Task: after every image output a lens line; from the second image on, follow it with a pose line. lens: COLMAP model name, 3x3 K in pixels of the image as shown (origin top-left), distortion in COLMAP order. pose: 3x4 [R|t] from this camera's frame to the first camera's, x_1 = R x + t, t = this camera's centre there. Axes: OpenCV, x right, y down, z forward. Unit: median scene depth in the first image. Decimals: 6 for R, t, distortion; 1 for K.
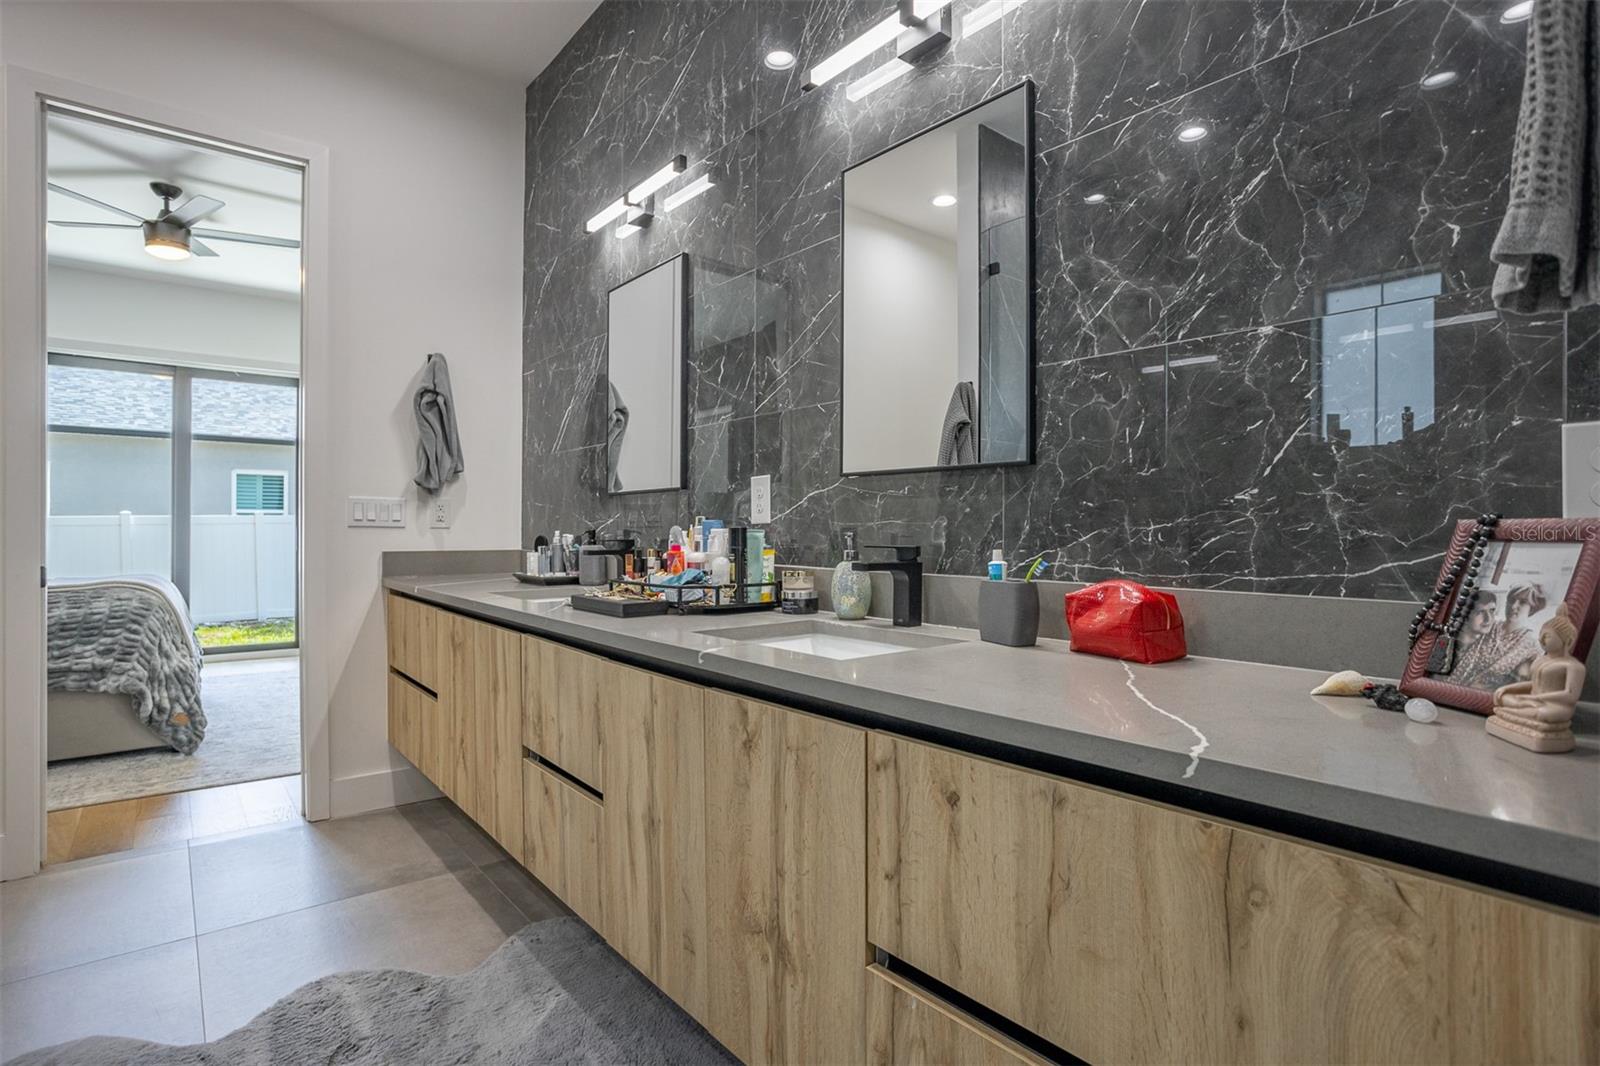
lens RADIAL K [[805.7, 0, 800.0], [0, 805.7, 533.0], [0, 0, 1]] dist [-0.054096, 0.031822]
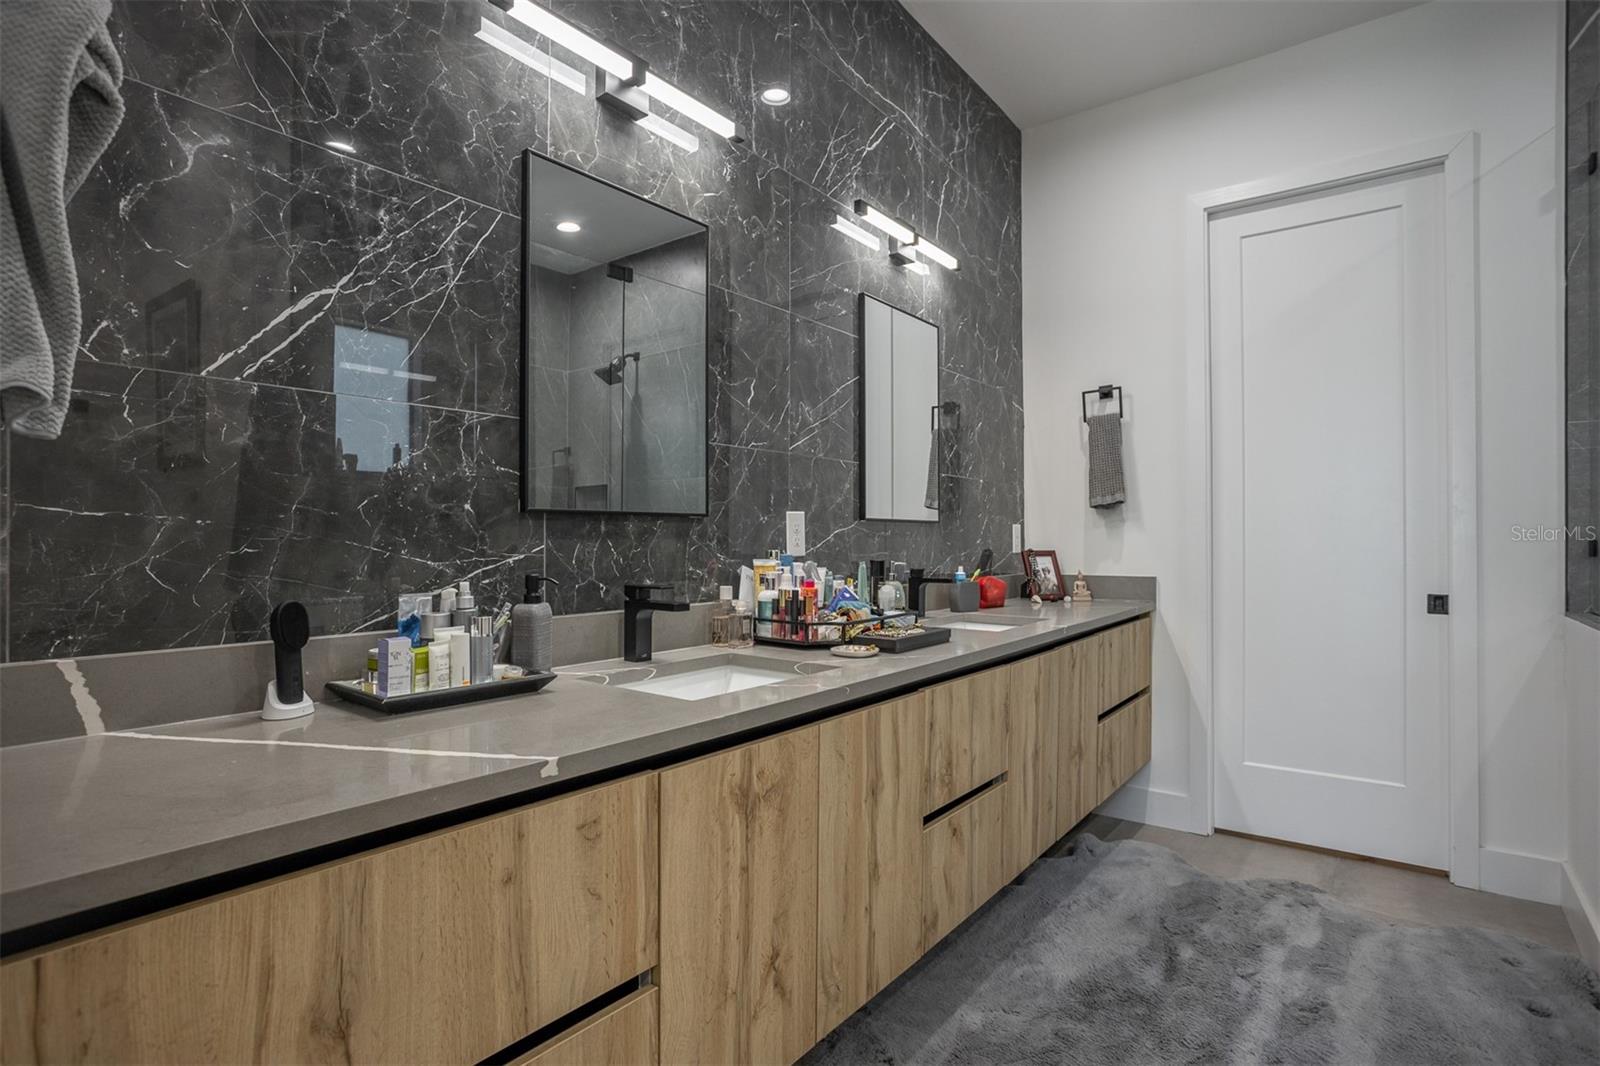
lens RADIAL K [[805.7, 0, 800.0], [0, 805.7, 533.0], [0, 0, 1]] dist [-0.054096, 0.031822]
pose [[-0.231170, -0.002727, 0.972909, -1.155430], [-0.001926, 0.999995, 0.002346, -0.047663], [-0.972911, -0.001331, -0.231175, 1.318569]]
